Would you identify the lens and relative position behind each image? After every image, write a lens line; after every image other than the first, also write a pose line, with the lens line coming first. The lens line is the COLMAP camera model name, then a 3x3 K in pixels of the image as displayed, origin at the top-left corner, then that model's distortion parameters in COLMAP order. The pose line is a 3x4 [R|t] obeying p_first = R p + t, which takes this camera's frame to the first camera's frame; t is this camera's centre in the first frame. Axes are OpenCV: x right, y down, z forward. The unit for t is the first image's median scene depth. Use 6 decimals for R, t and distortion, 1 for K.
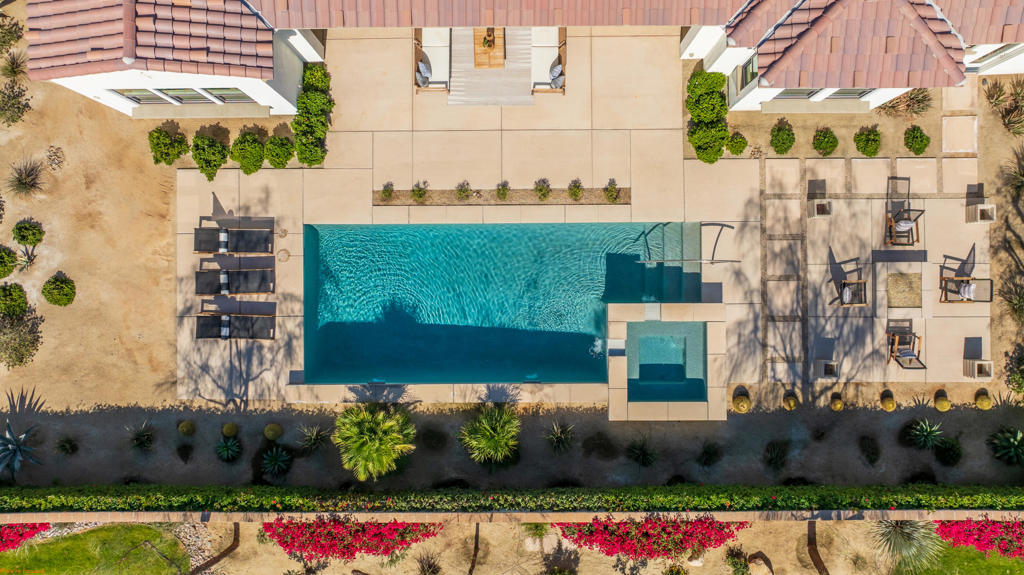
lens RADIAL K [[718.0, 0, 492.2], [0, 718.0, 277.2], [0, 0, 1]] dist [-0.028495, 0.038321]
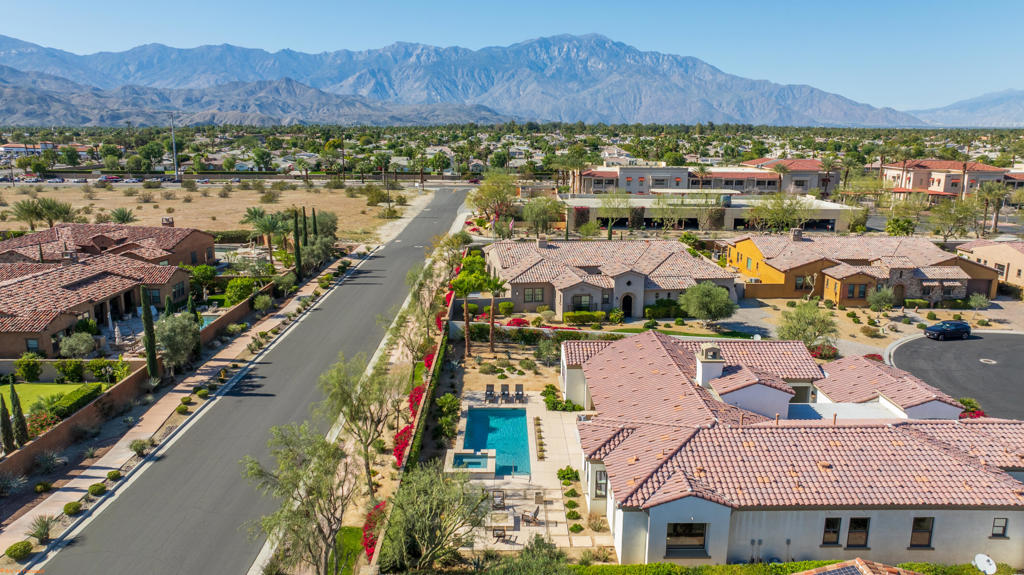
lens RADIAL K [[718.0, 0, 512.9], [0, 718.0, 290.2], [0, 0, 1]] dist [-0.028495, 0.038321]
pose [[0.007235, 0.234732, -0.972033, 2.339635], [-0.999929, 0.010904, -0.004810, -0.015469], [0.009470, 0.971999, 0.234795, -0.093545]]
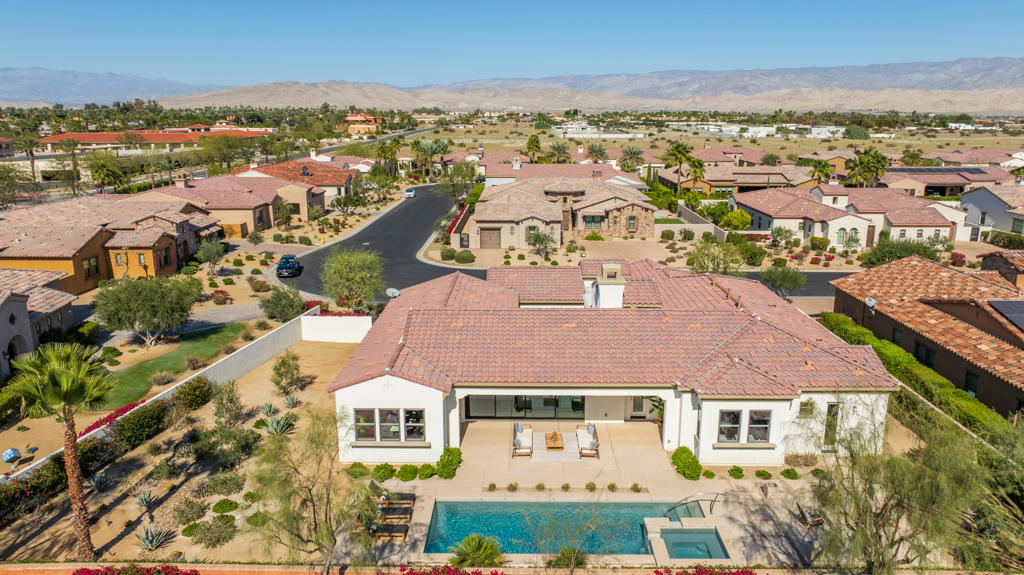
lens RADIAL K [[718.0, 0, 518.1], [0, 718.0, 292.1], [0, 0, 1]] dist [-0.028495, 0.038321]
pose [[0.999853, 0.013659, -0.010360, -0.079402], [-0.013535, 0.258098, -0.966024, 1.285108], [-0.010521, 0.966022, 0.258245, 0.186497]]
